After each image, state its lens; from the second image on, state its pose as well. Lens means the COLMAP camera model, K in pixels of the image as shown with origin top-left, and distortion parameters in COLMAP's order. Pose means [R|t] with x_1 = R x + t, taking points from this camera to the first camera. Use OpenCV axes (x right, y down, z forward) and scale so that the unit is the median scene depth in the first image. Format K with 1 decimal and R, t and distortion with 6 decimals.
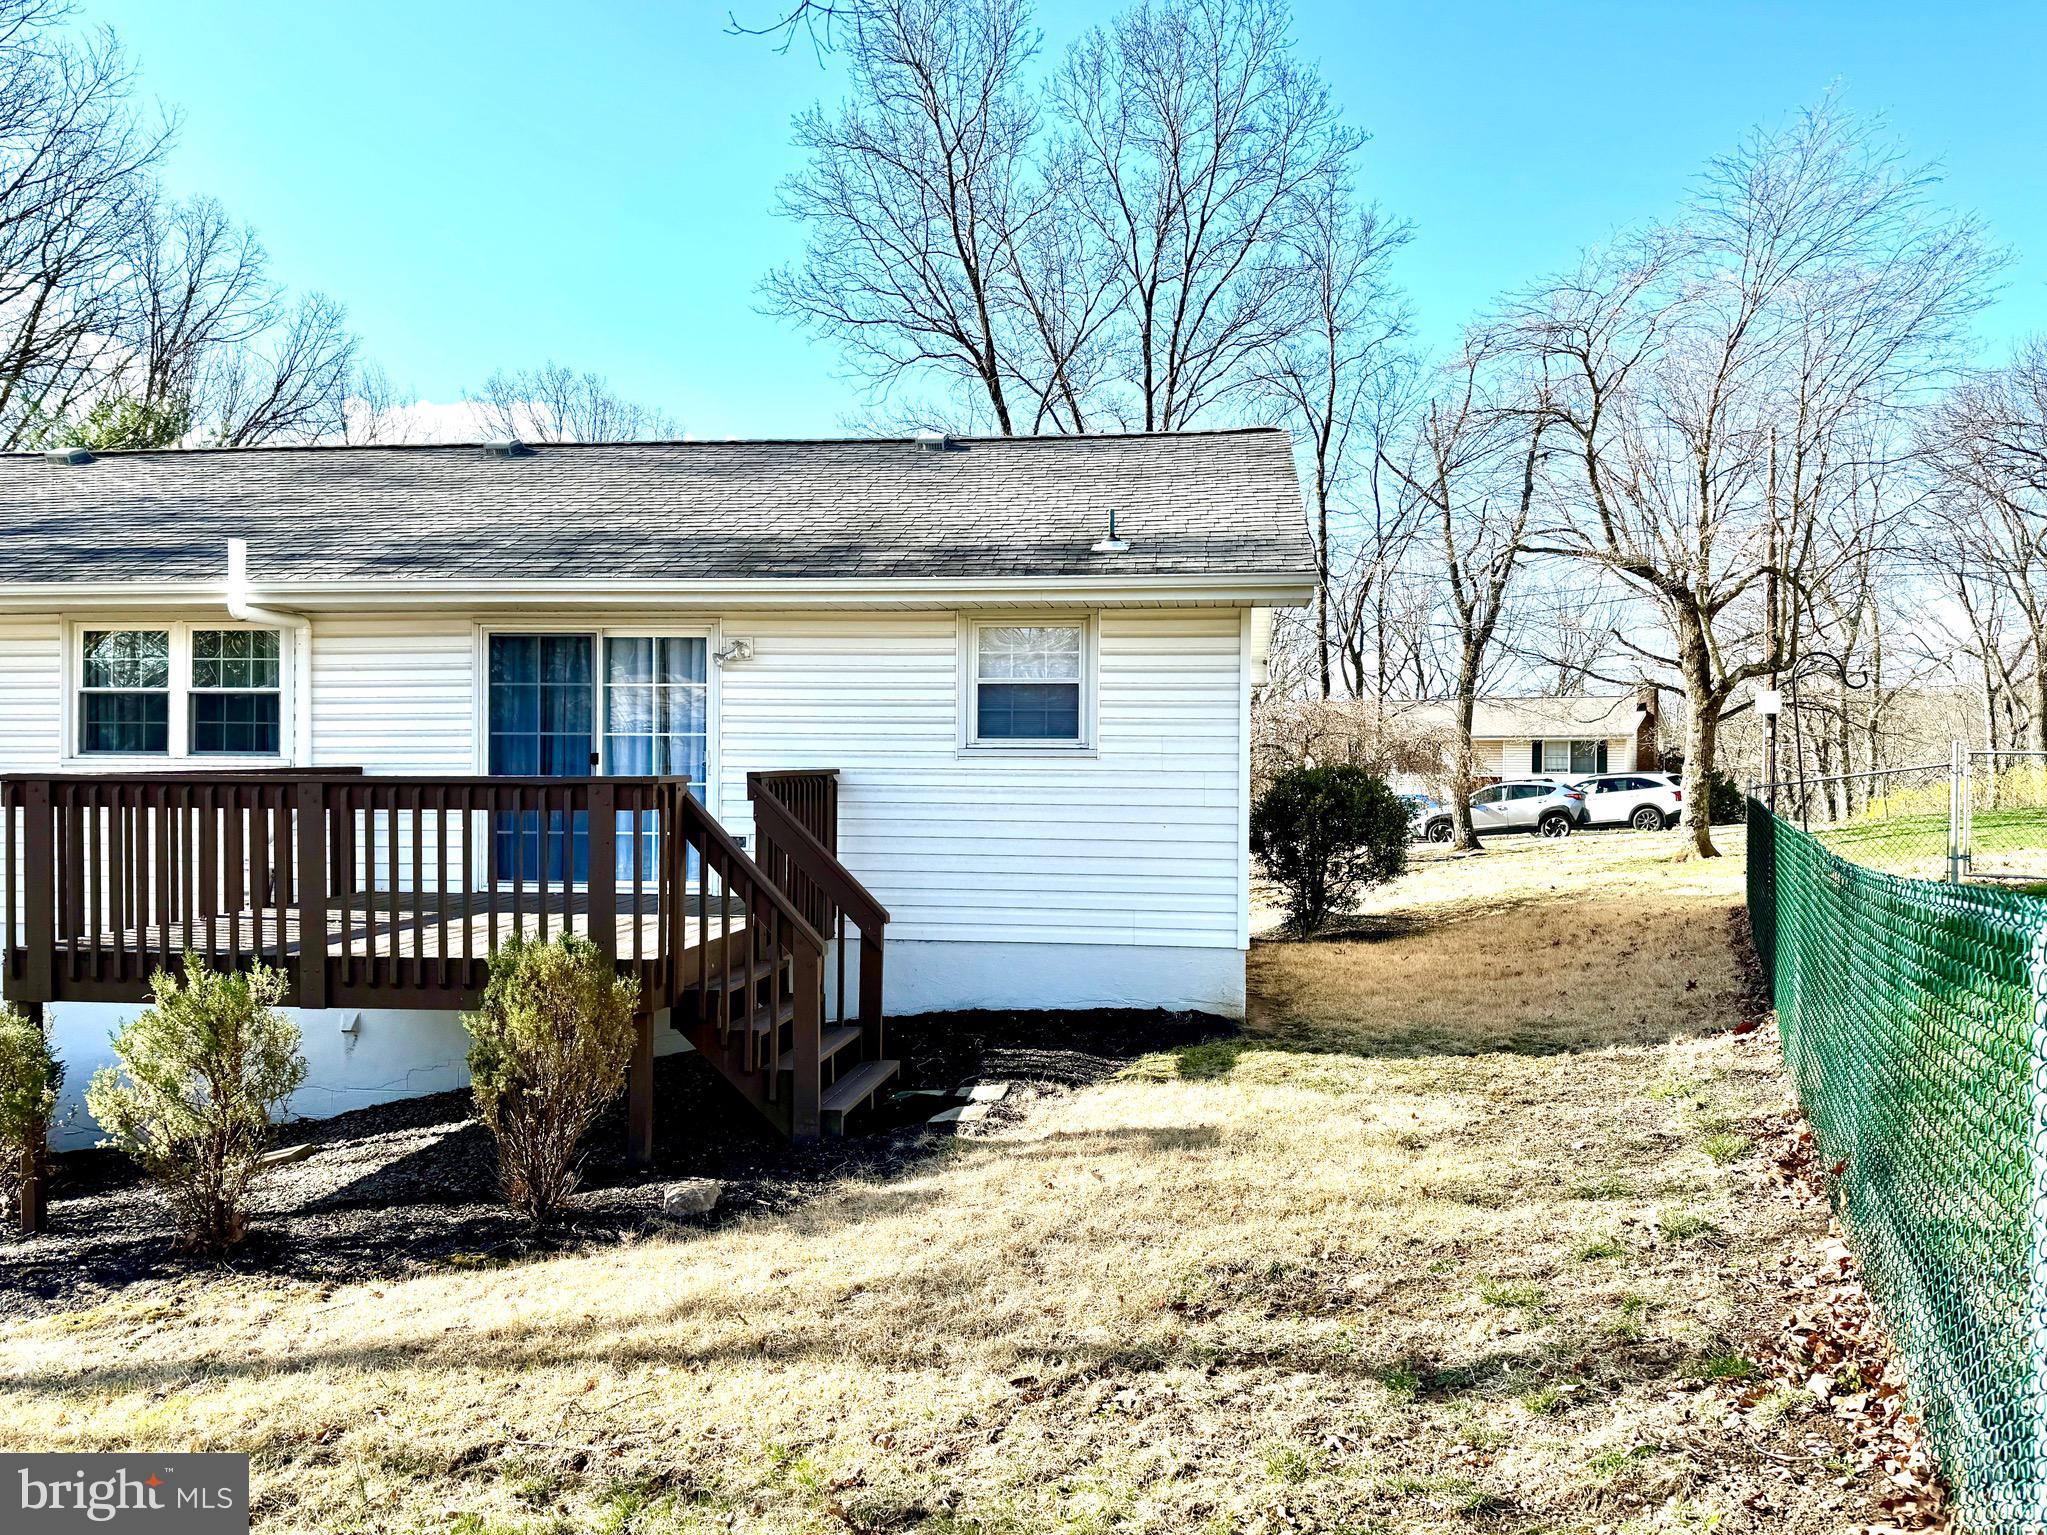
lens RADIAL K [[1465.3, 0, 1024.7], [0, 1465.3, 777.5], [0, 0, 1]] dist [0.127835, -0.192466]
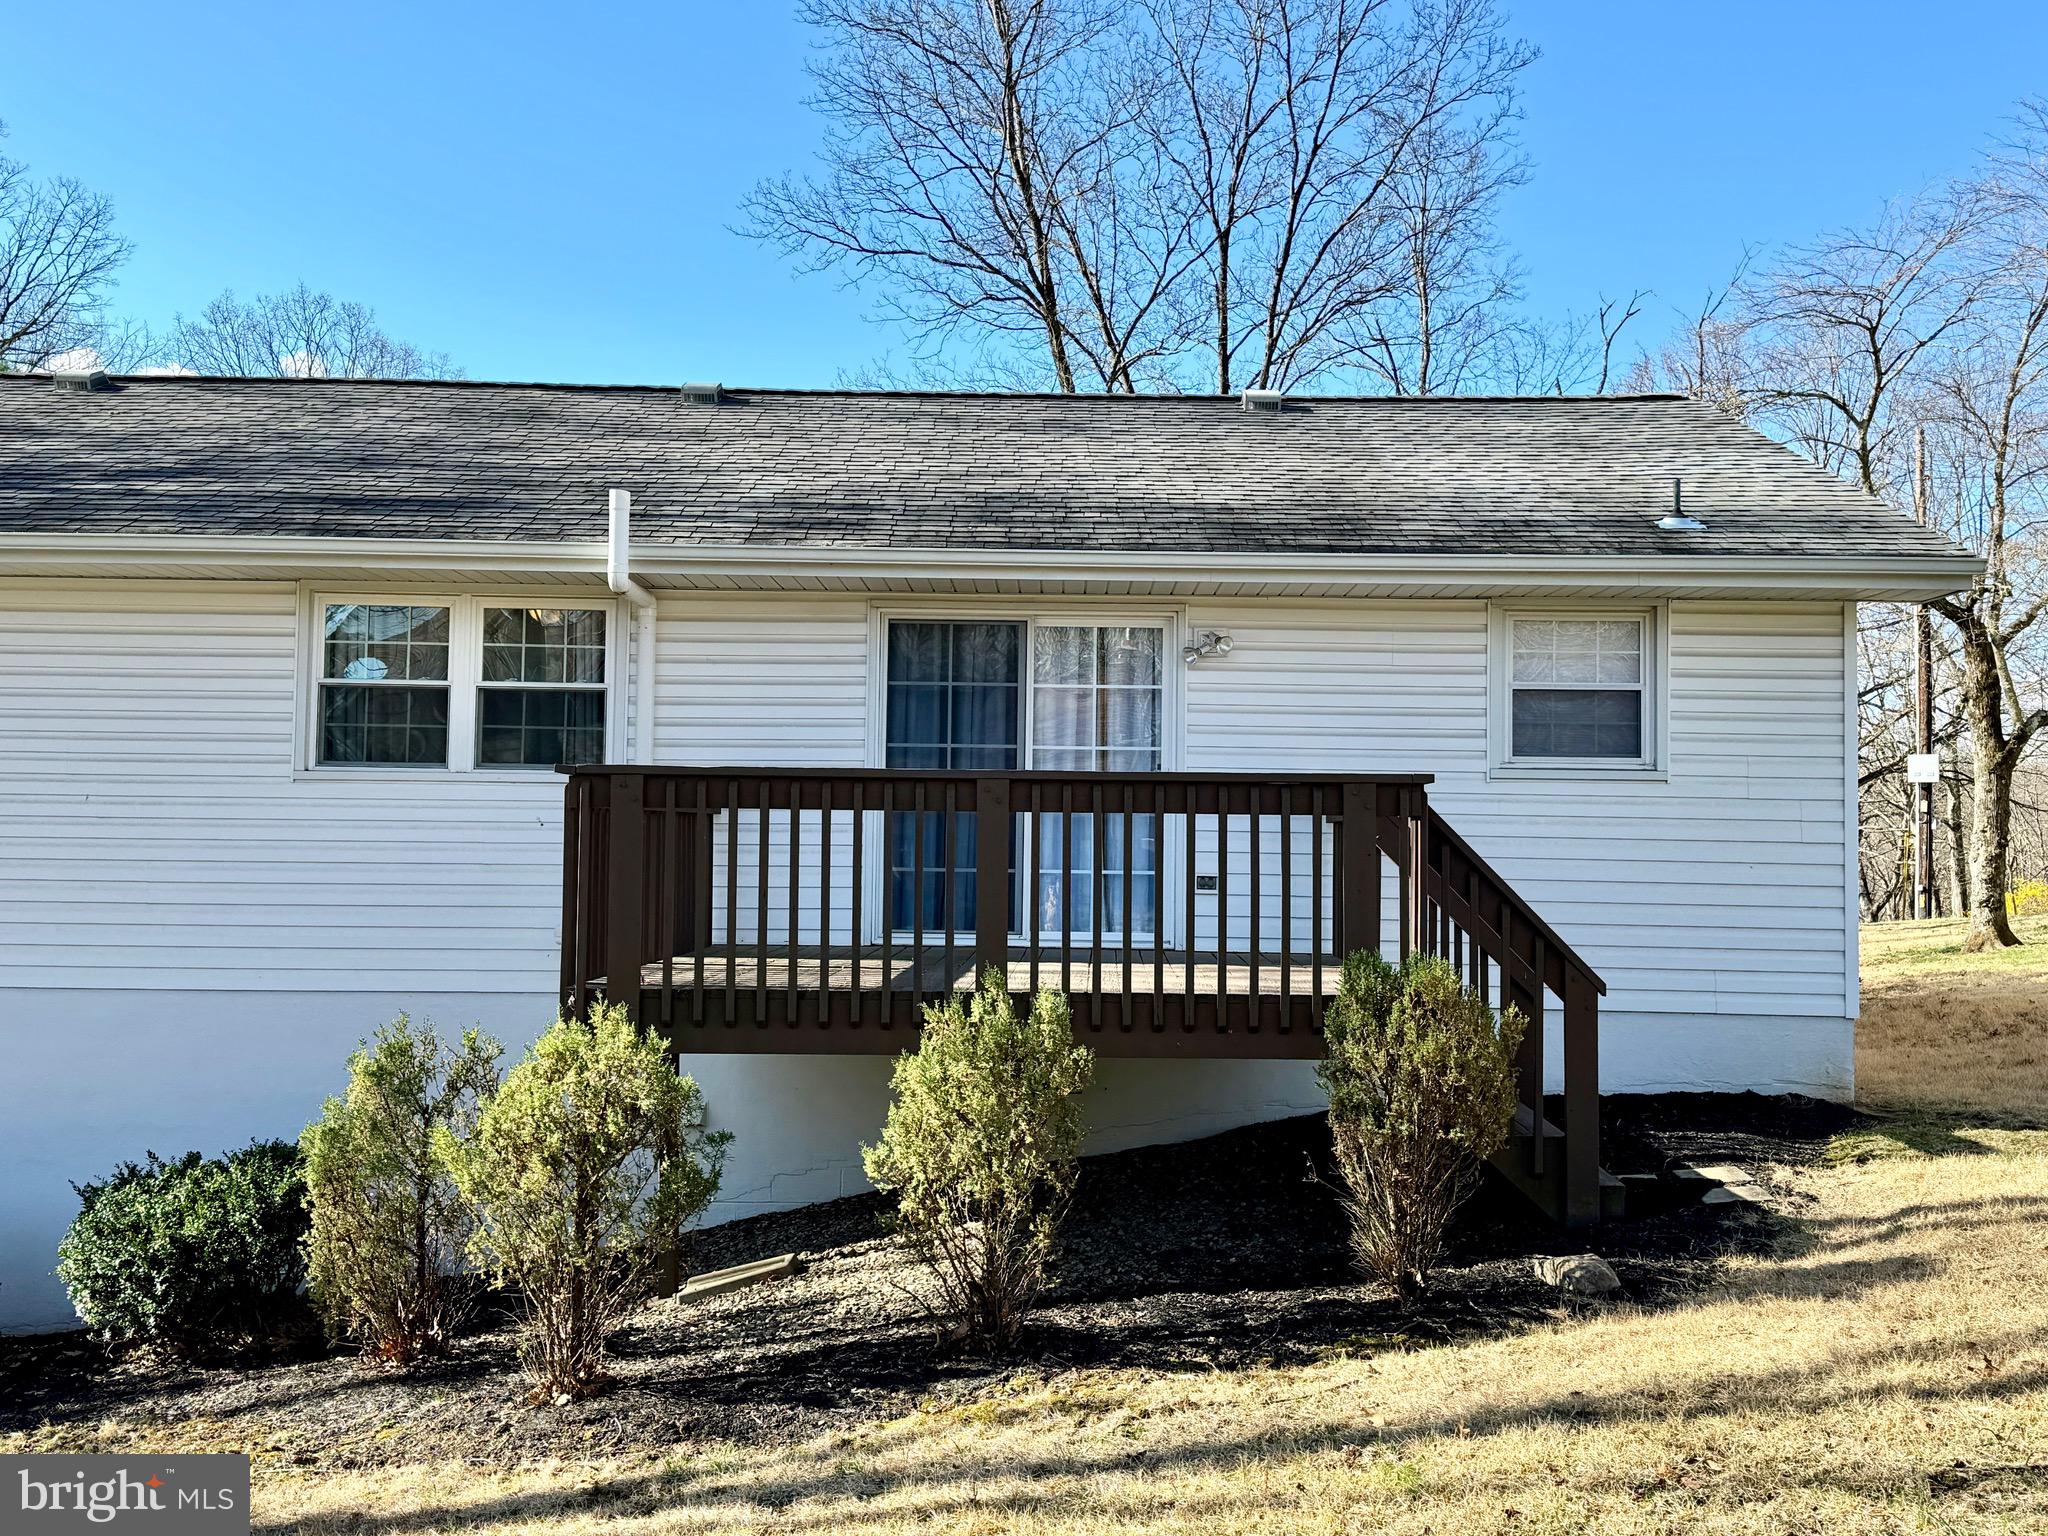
lens RADIAL K [[2027.1, 0, 831.3], [0, 2027.1, 795.9], [0, 0, 1]] dist [0.125688, -0.119680]
pose [[0.991346, 0.013395, 0.130587, -0.541660], [-0.007280, 0.998860, -0.047187, 0.050198], [-0.131070, 0.045828, 0.990313, -0.068964]]
